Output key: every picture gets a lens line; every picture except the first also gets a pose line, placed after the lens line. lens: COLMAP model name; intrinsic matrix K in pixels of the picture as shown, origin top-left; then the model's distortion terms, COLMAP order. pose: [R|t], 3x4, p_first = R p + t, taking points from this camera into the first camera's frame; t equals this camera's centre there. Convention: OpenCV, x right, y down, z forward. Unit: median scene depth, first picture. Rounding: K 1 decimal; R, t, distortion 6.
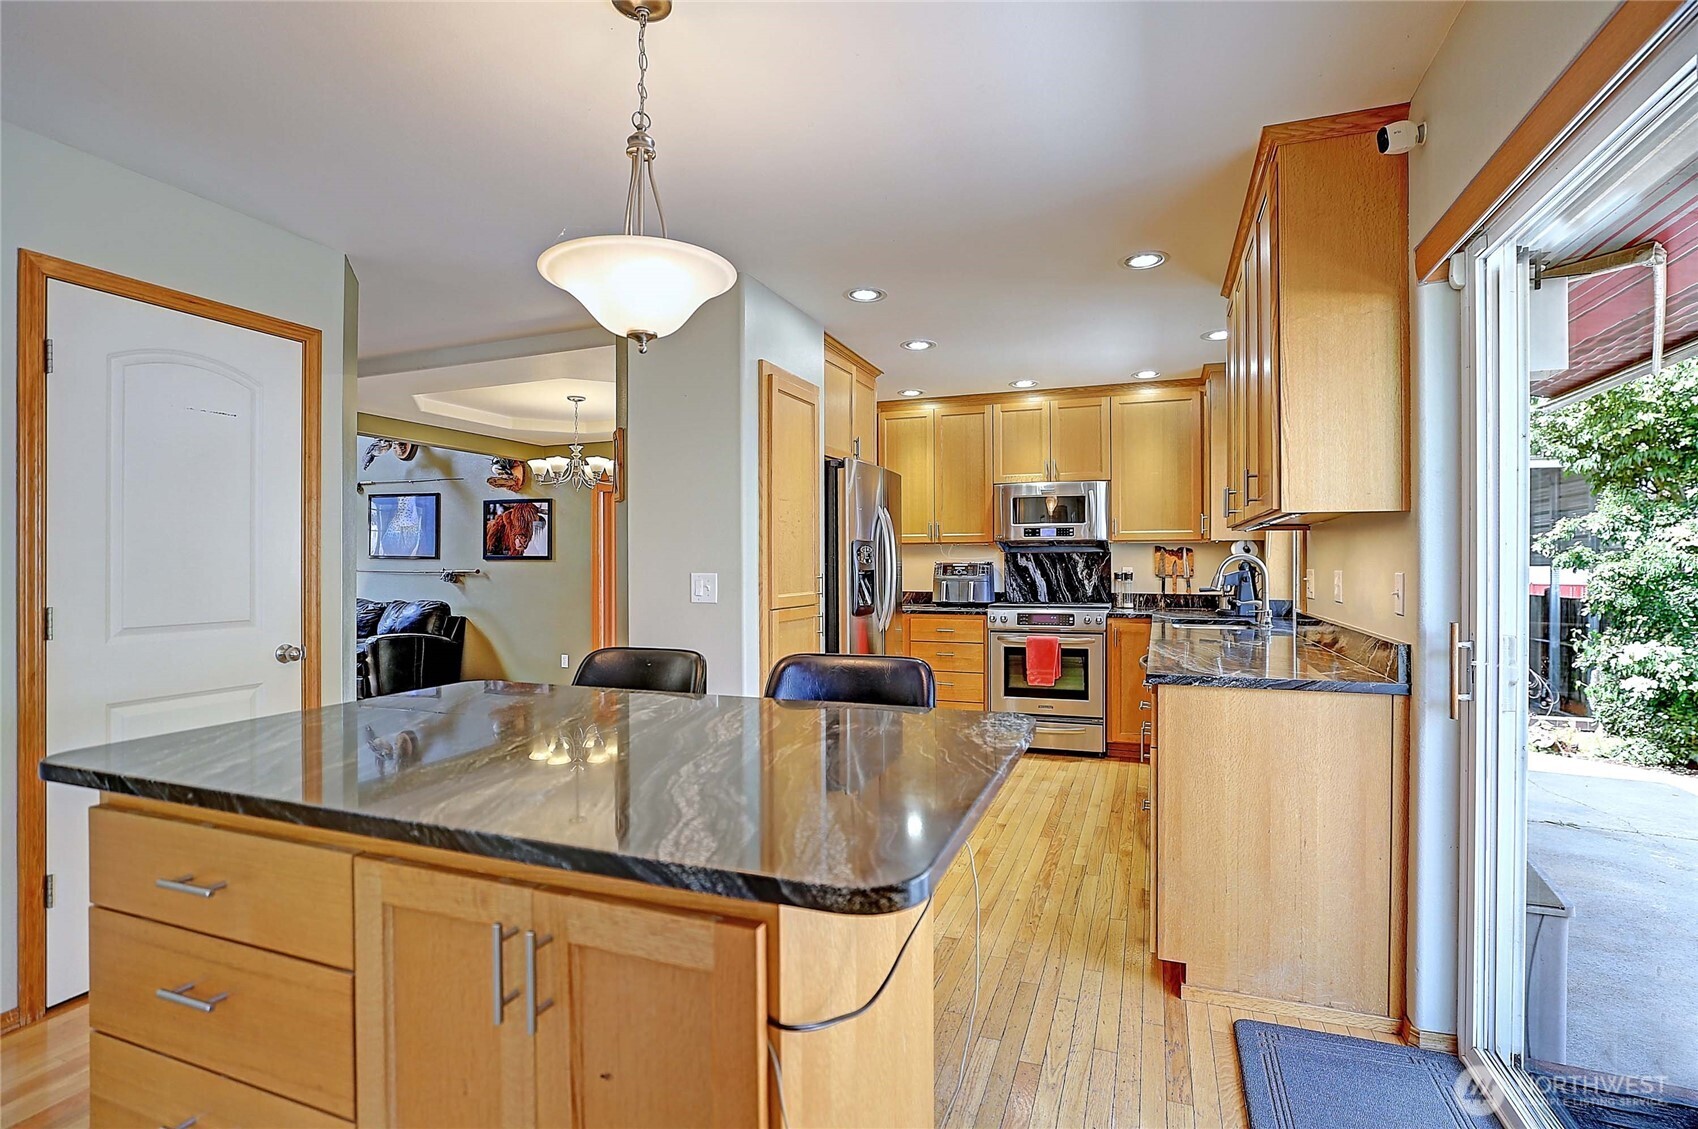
lens RADIAL K [[792.6, 0, 856.6], [0, 792.6, 557.5], [0, 0, 1]] dist [-0.015646, -0.000902]
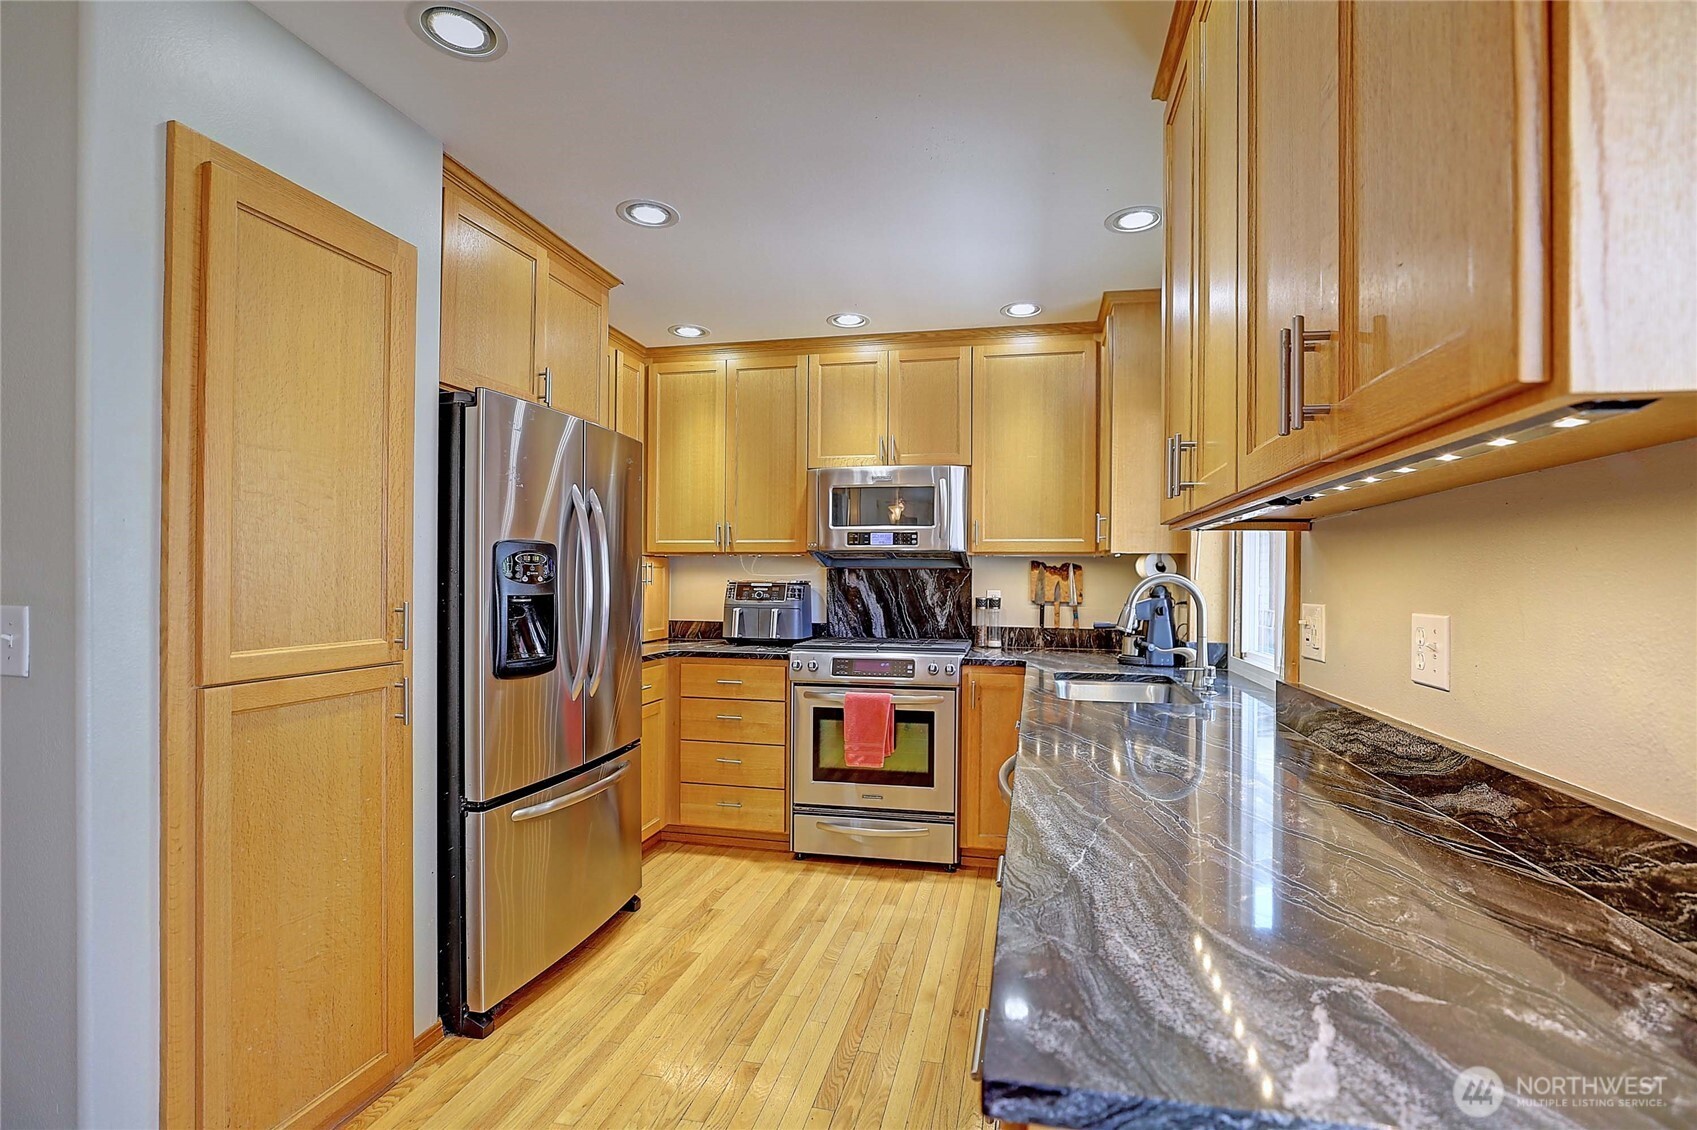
lens RADIAL K [[792.1, 0, 844.9], [0, 792.1, 573.6], [0, 0, 1]] dist [-0.015646, -0.000902]
pose [[0.991785, 0.010724, 0.127463, 0.121224], [-0.010915, 0.999940, 0.000795, -0.001709], [-0.127447, -0.002180, 0.991843, 0.317250]]
